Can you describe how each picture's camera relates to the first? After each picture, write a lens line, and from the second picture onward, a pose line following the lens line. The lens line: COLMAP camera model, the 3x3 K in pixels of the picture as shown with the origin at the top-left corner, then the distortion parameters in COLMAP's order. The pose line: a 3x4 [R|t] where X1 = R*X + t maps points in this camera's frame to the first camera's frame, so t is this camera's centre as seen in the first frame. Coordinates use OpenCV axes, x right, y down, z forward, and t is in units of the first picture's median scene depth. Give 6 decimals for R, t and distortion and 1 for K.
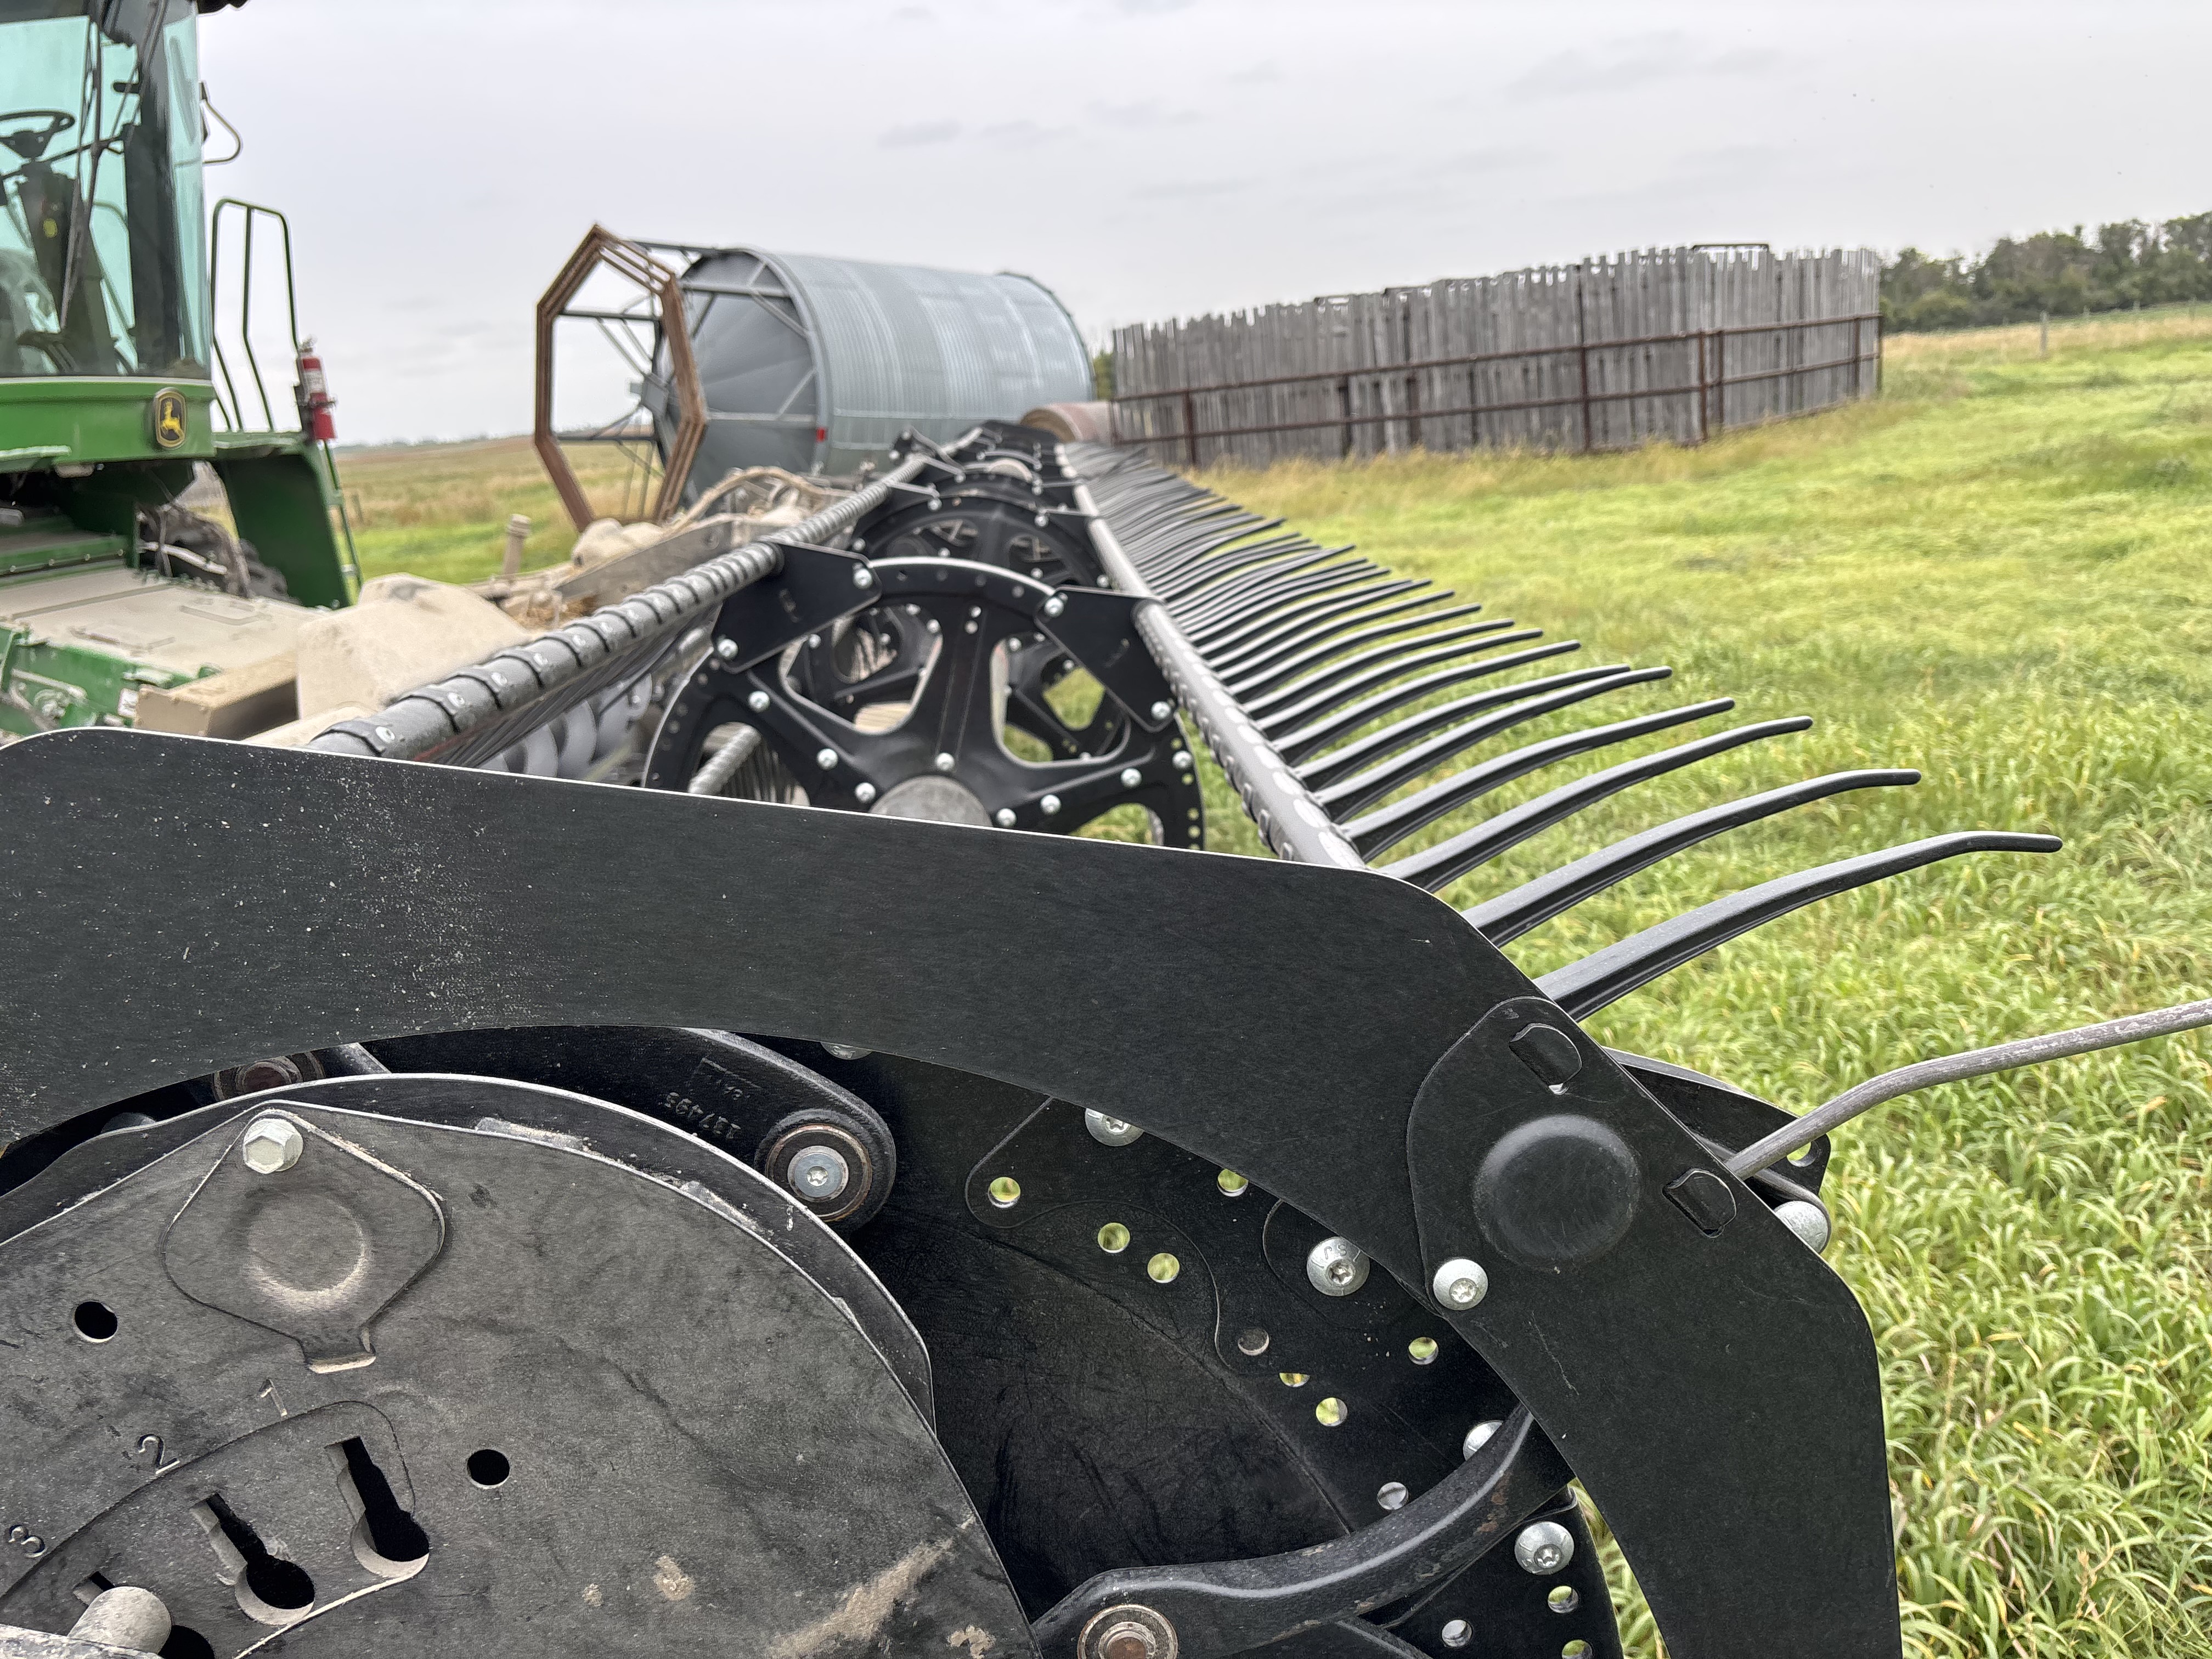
lens RADIAL K [[1614.4, 0, 1204.8], [0, 1614.4, 822.1], [0, 0, 1]] dist [0.046768, -0.050752]
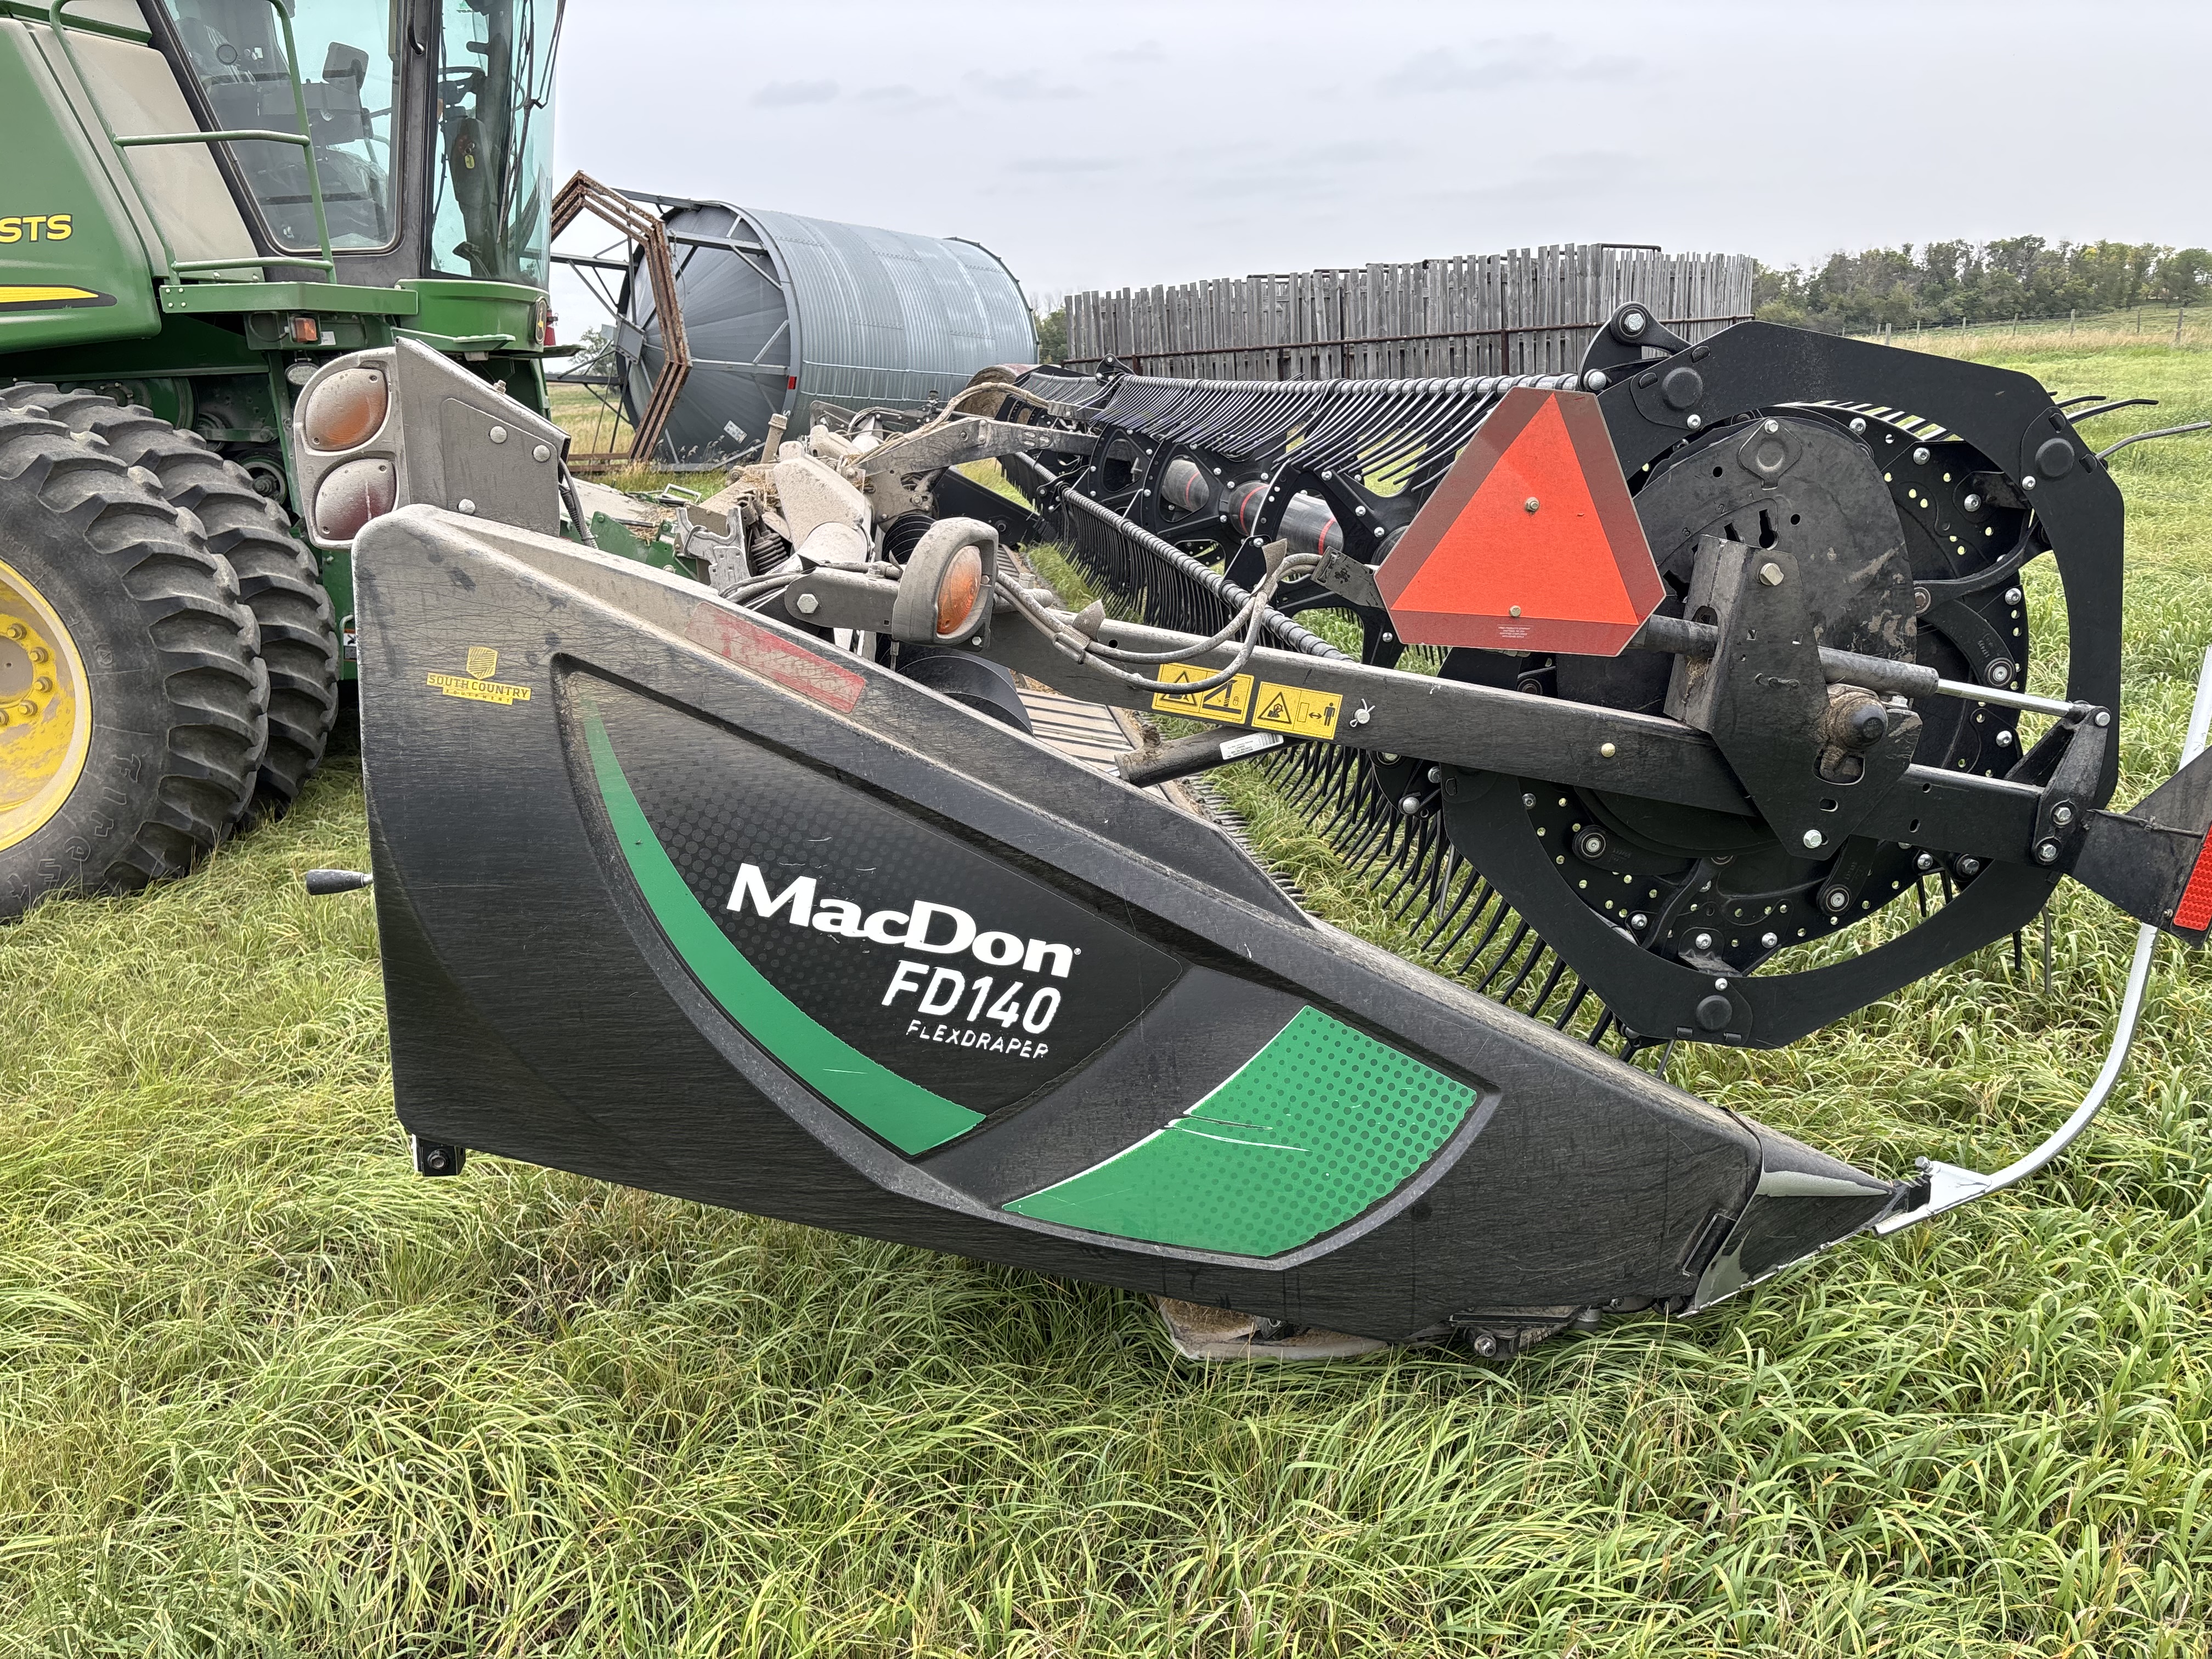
lens RADIAL K [[1600.0, 0, 1185.3], [0, 1600.0, 840.7], [0, 0, 1]] dist [0.045939, -0.043544]
pose [[0.996381, 0.018045, 0.083057, -0.068901], [-0.020035, 0.999530, 0.023186, 0.034394], [-0.082600, -0.024766, 0.996275, -0.087383]]
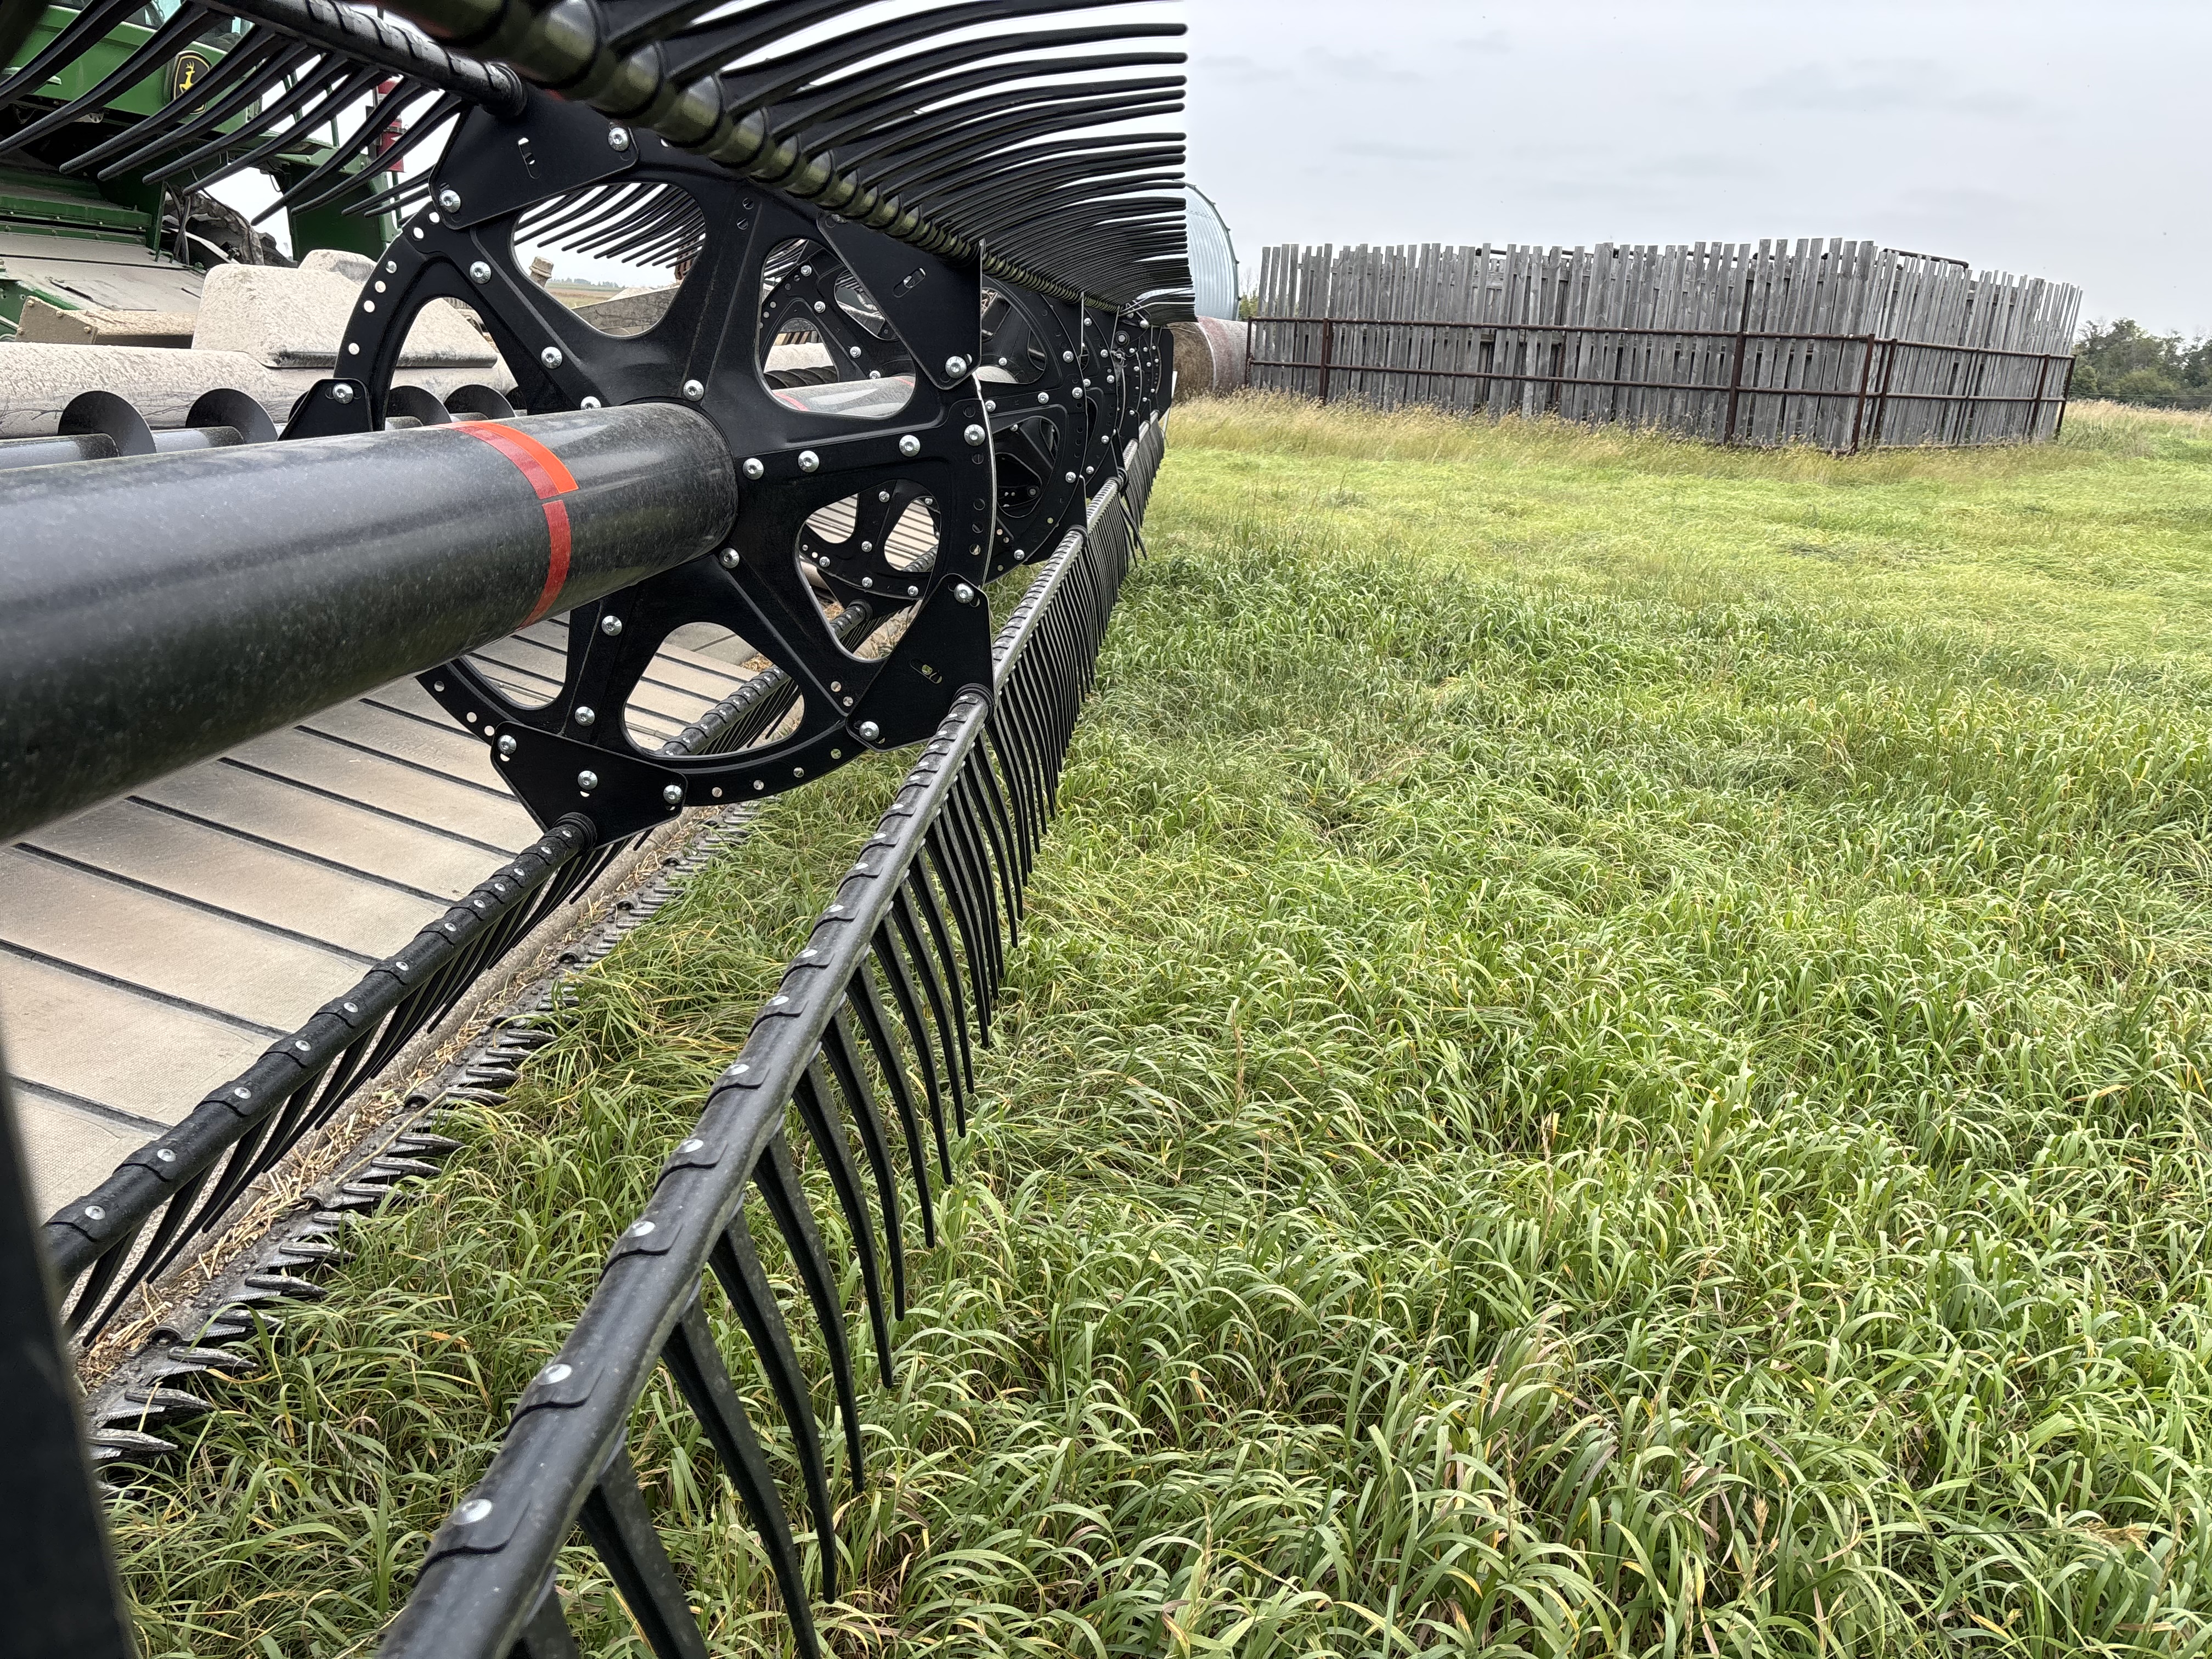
lens RADIAL K [[1600.0, 0, 1185.3], [0, 1600.0, 840.7], [0, 0, 1]] dist [0.045939, -0.043544]
pose [[0.982584, 0.174514, -0.063819, 0.022808], [-0.171915, 0.984119, 0.044216, 0.014029], [0.070522, -0.032475, 0.996981, 0.022987]]
